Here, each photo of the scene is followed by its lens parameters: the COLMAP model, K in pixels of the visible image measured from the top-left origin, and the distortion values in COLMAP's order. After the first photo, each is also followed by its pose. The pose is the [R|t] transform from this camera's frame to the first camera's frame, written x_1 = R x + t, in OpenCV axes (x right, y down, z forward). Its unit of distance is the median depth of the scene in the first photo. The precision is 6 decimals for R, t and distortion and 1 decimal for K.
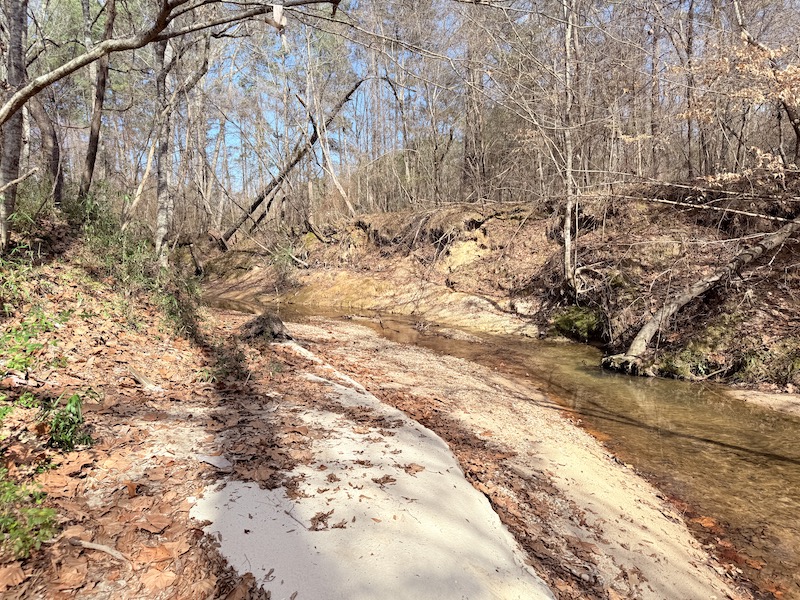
lens RADIAL K [[610.7, 0, 400.0], [0, 610.7, 300.0], [0, 0, 1]] dist [0.103892, -0.002353]
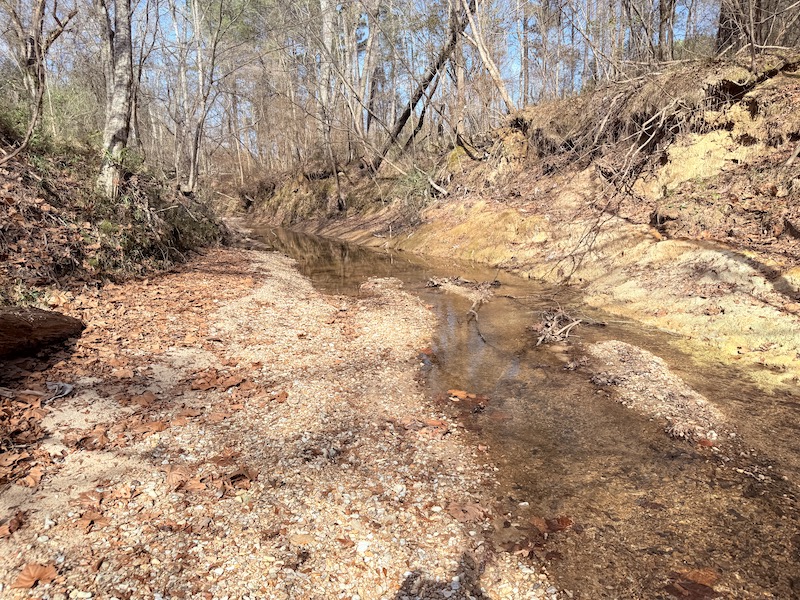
lens RADIAL K [[592.4, 0, 385.0], [0, 592.4, 302.0], [0, 0, 1]] dist [-0.013047, -0.006971]
pose [[0.920293, 0.063554, -0.386034, 0.062797], [-0.023354, 0.993882, 0.107951, -0.008275], [0.390533, -0.090331, 0.916146, 0.471621]]
